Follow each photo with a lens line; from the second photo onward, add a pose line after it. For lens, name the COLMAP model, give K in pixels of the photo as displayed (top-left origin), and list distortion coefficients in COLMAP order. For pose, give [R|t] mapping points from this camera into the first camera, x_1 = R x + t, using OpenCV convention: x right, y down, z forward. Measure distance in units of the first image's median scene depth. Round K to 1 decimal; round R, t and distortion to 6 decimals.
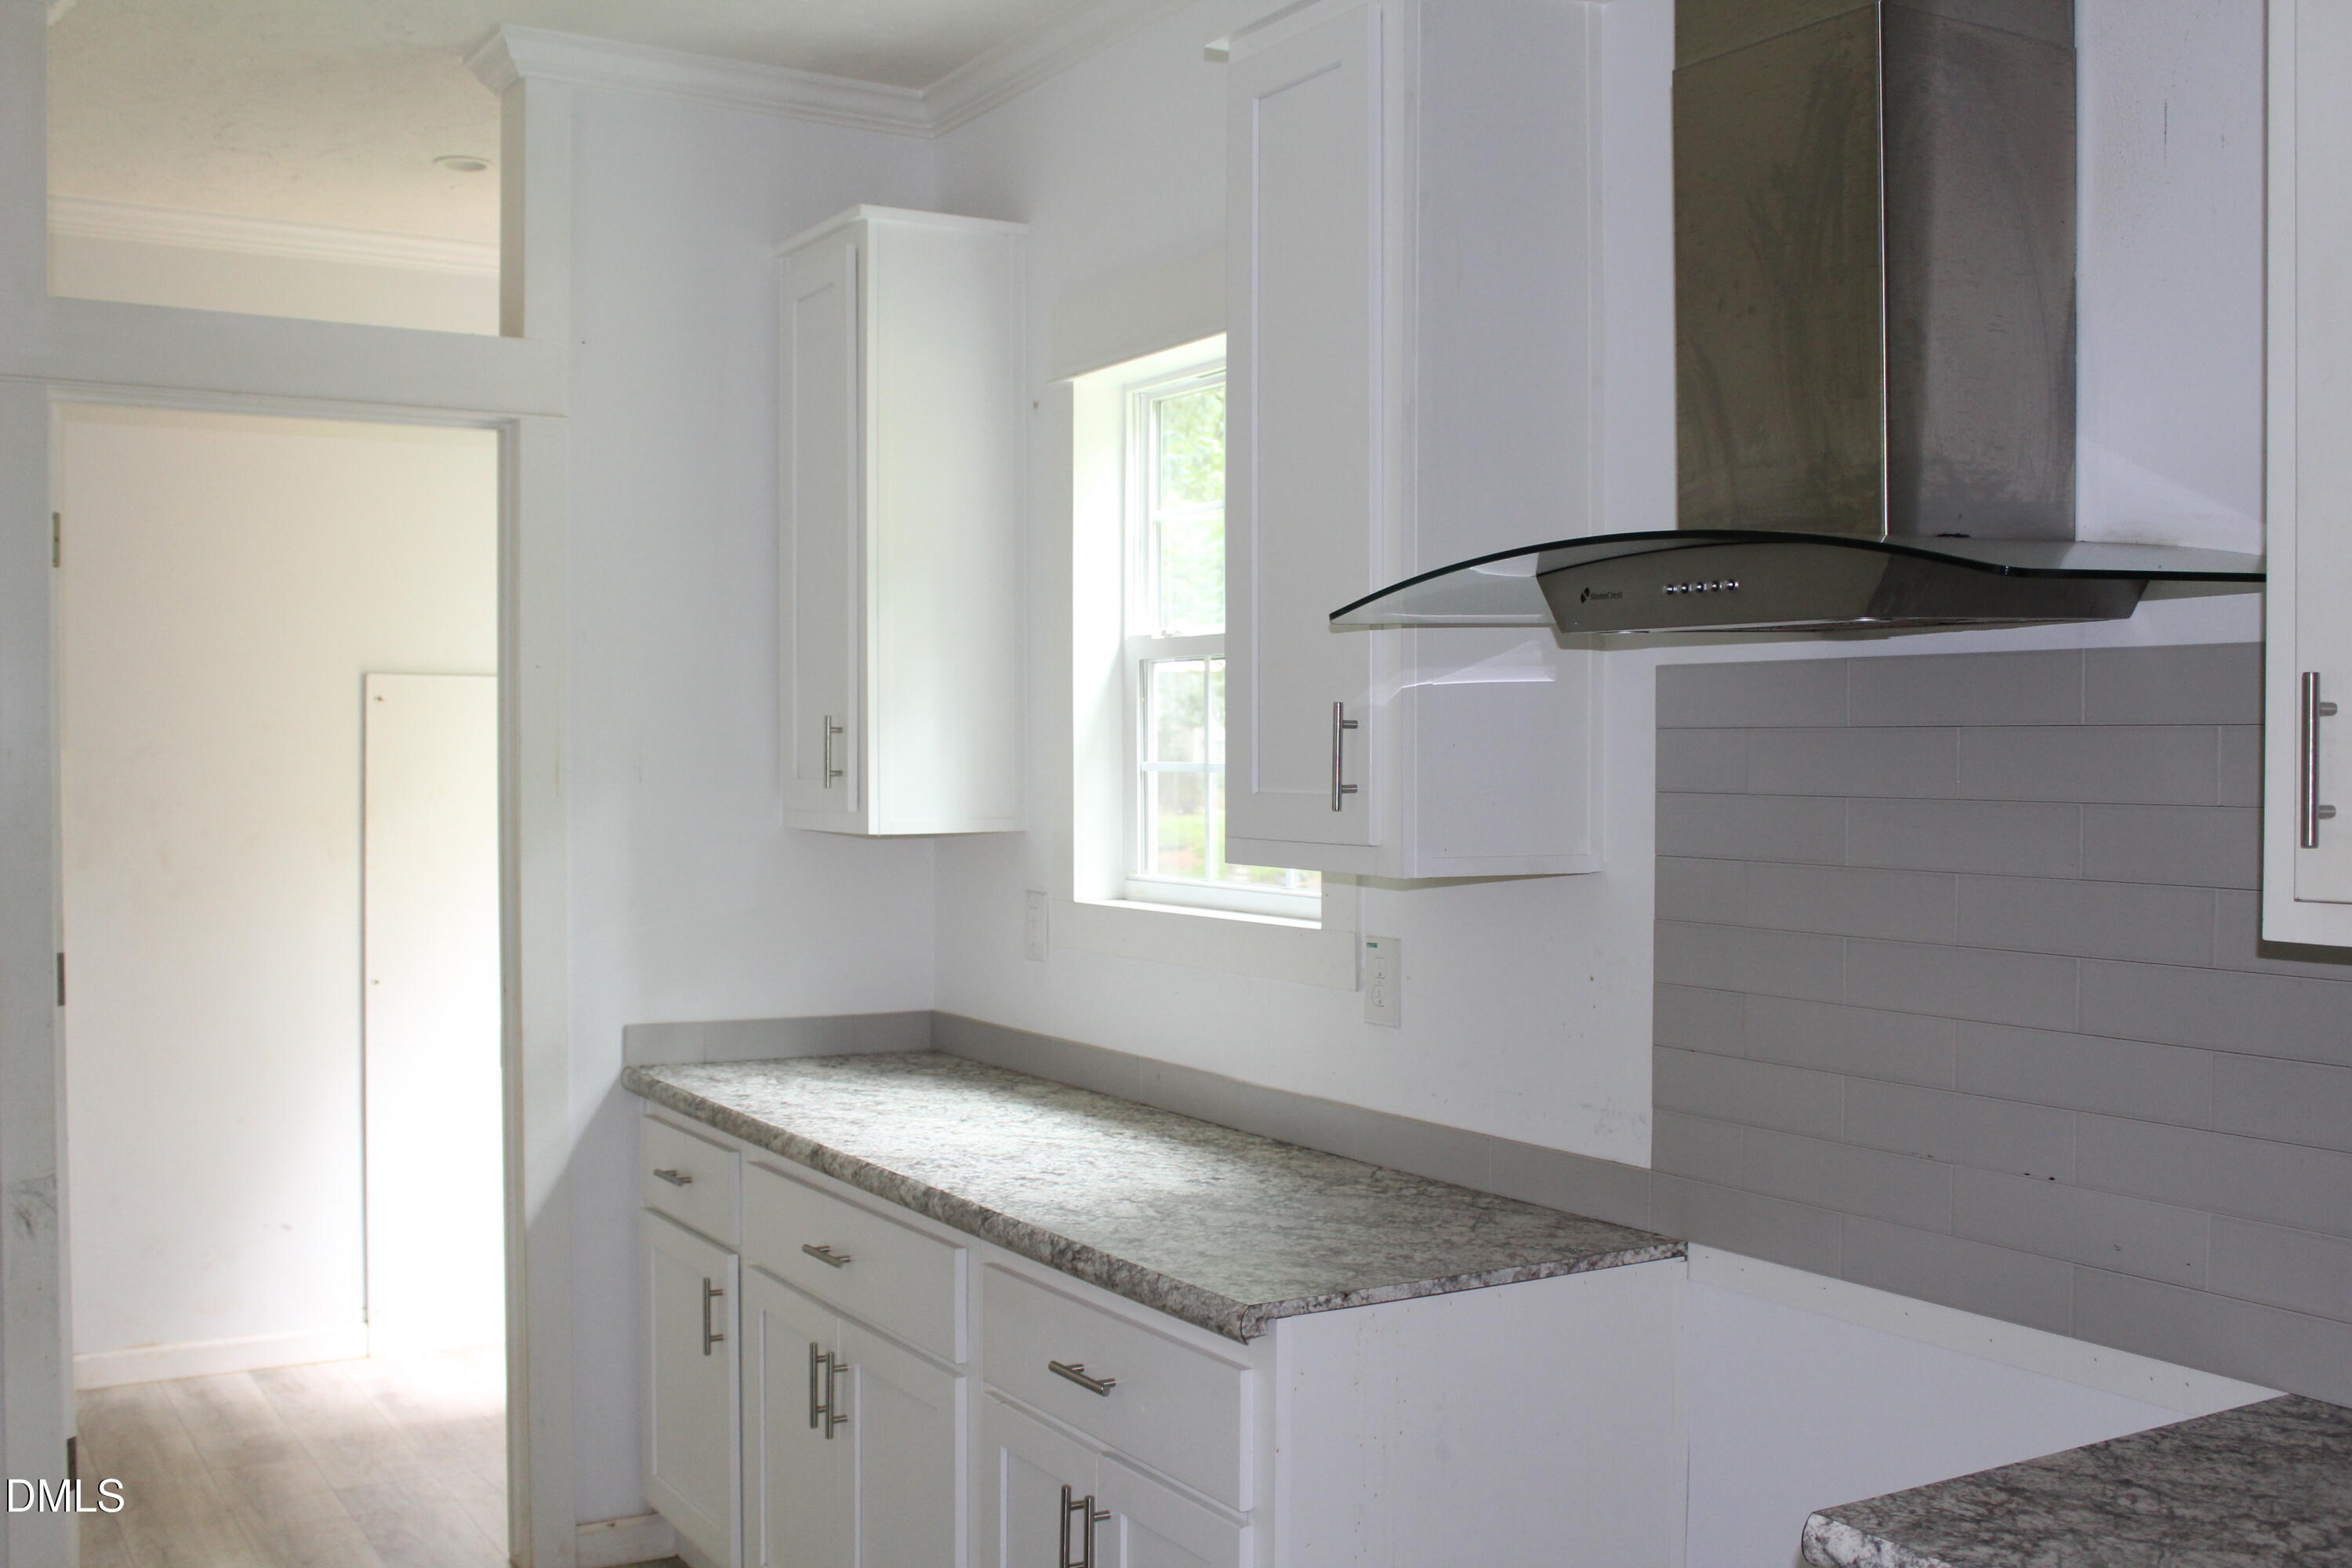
lens RADIAL K [[2301.4, 0, 1168.7], [0, 2301.4, 797.1], [0, 0, 1]] dist [-0.080925, 0.004567]
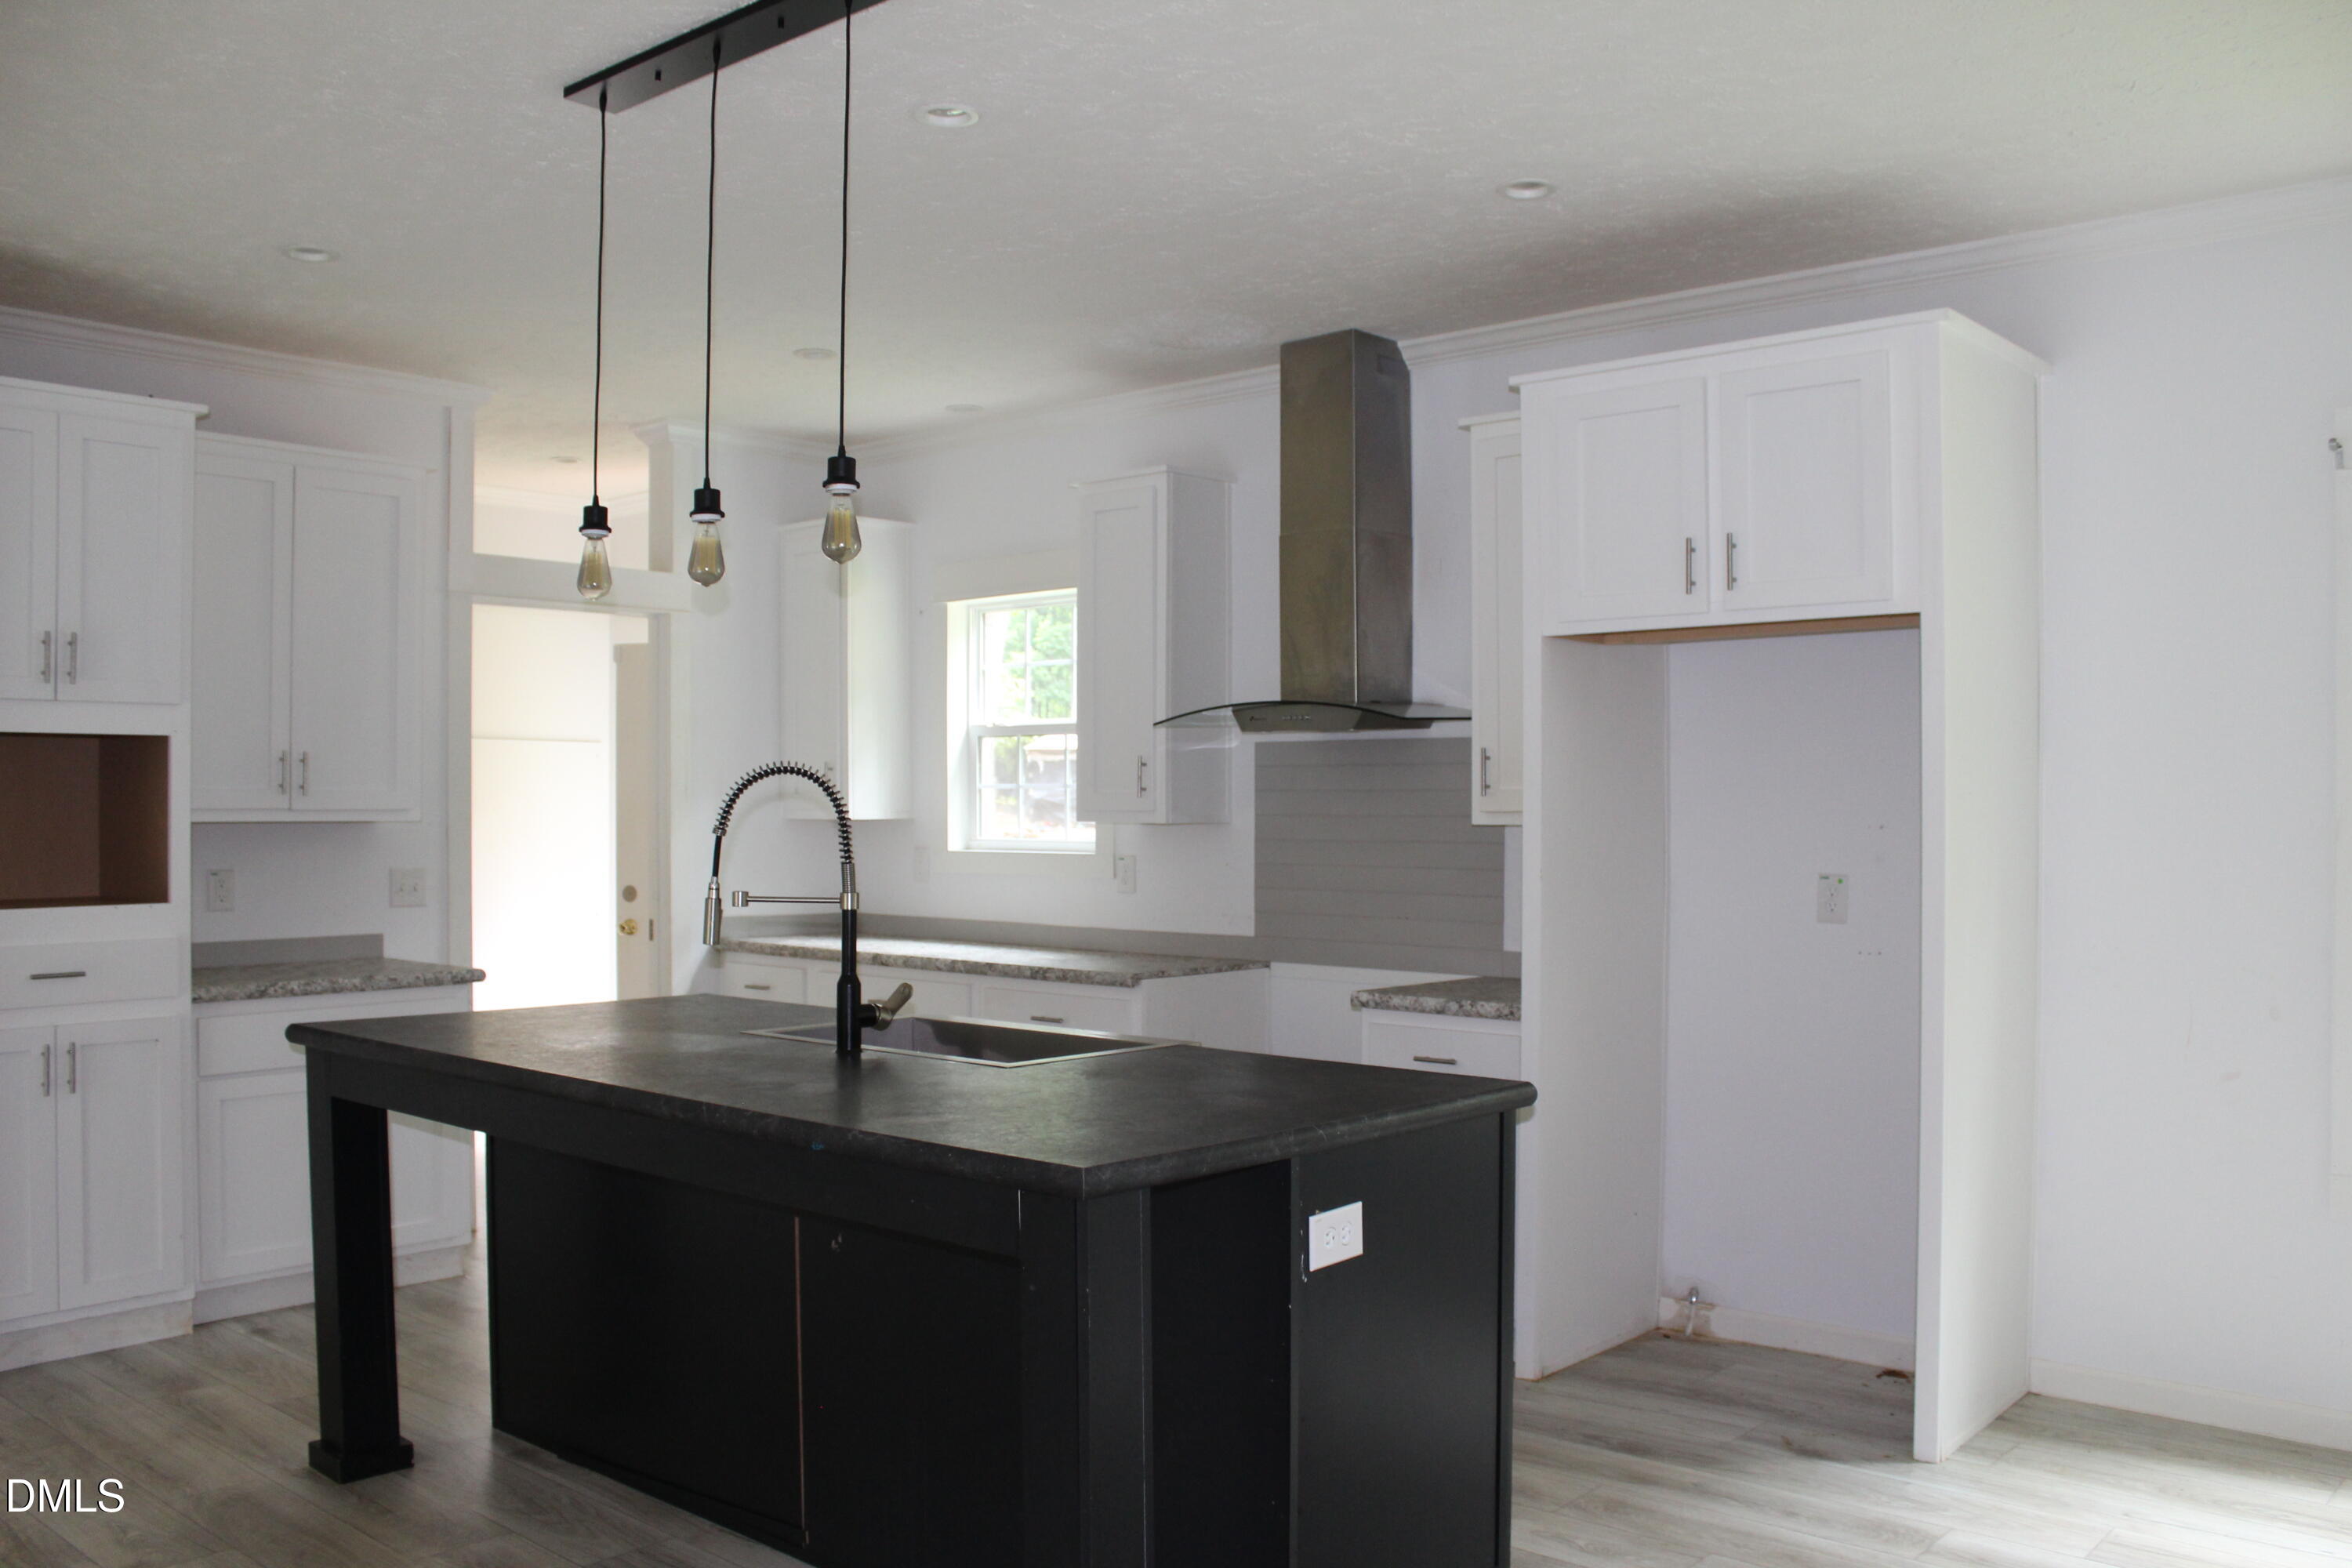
lens RADIAL K [[1941.4, 0, 1181.7], [0, 1941.4, 805.4], [0, 0, 1]] dist [-0.152000, 0.129098]
pose [[0.953495, -0.001122, 0.301408, -0.539903], [0.006896, 0.999812, -0.018096, 0.054185], [-0.301331, 0.019333, 0.953323, -1.095470]]
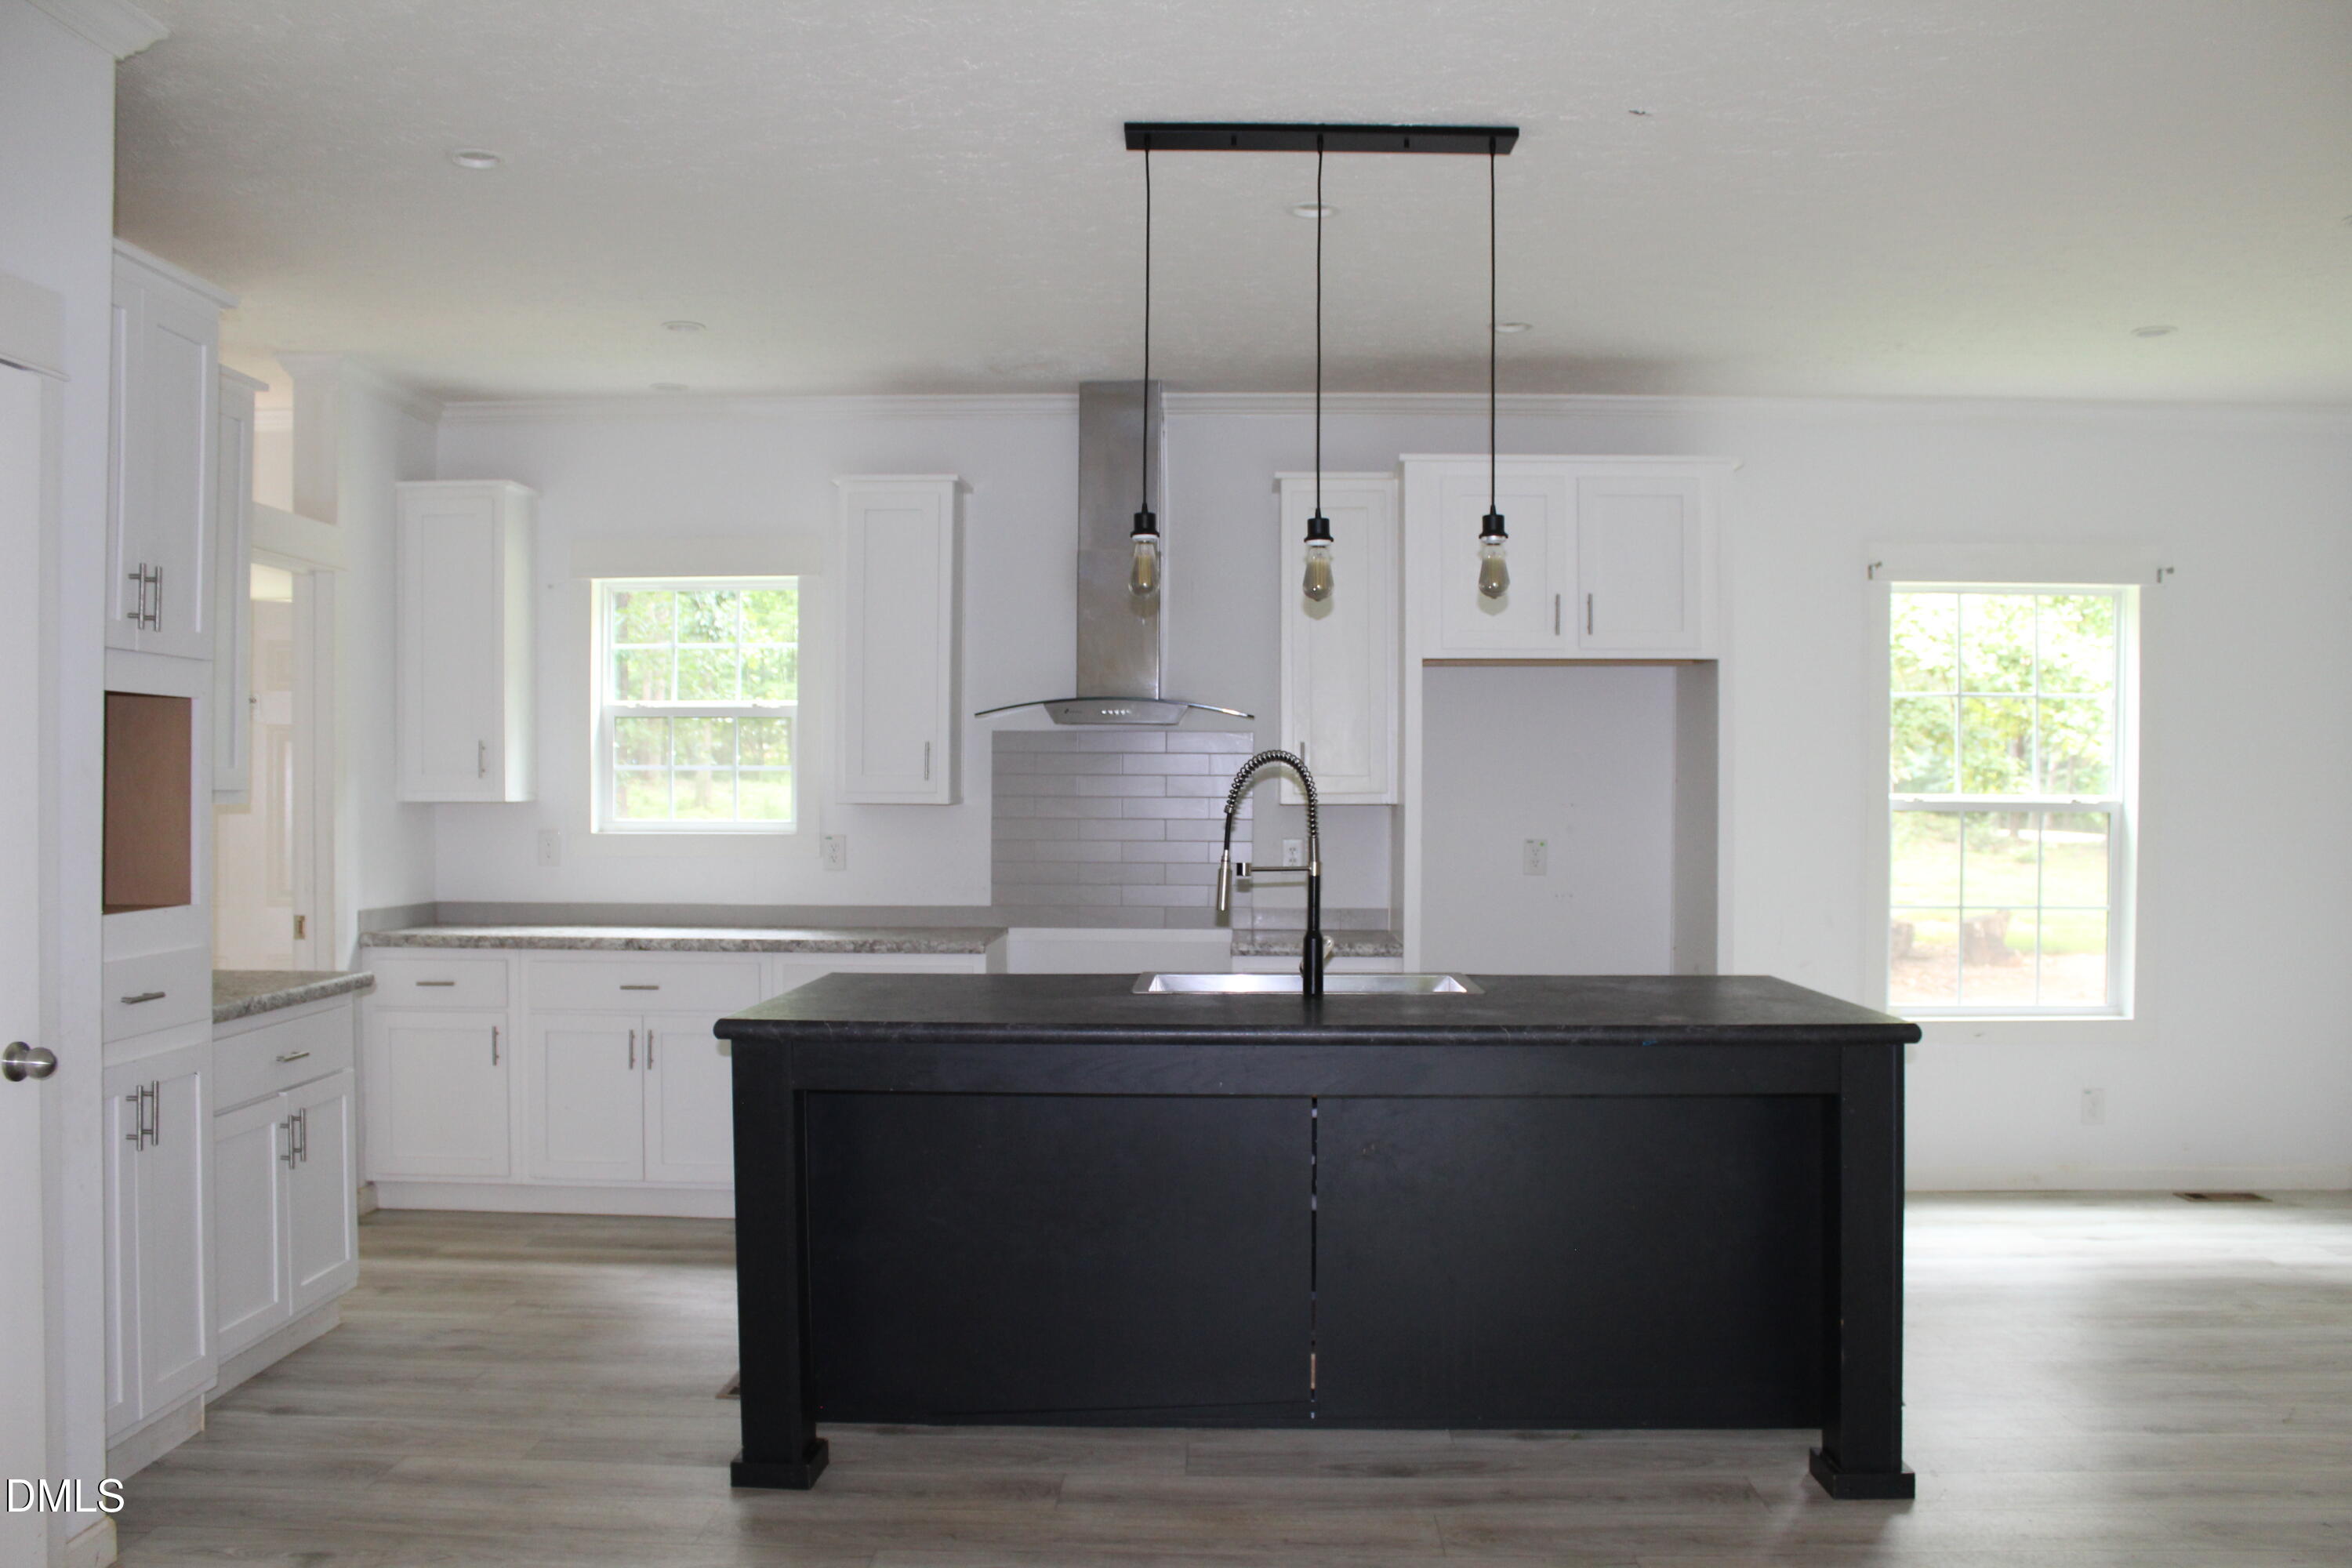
lens RADIAL K [[1941.4, 0, 1181.7], [0, 1941.4, 805.4], [0, 0, 1]] dist [-0.152000, 0.129098]
pose [[0.540568, -0.006417, 0.841276, -1.735421], [0.014096, 0.999900, -0.001431, 0.043939], [-0.841182, 0.012632, 0.540605, -0.530993]]
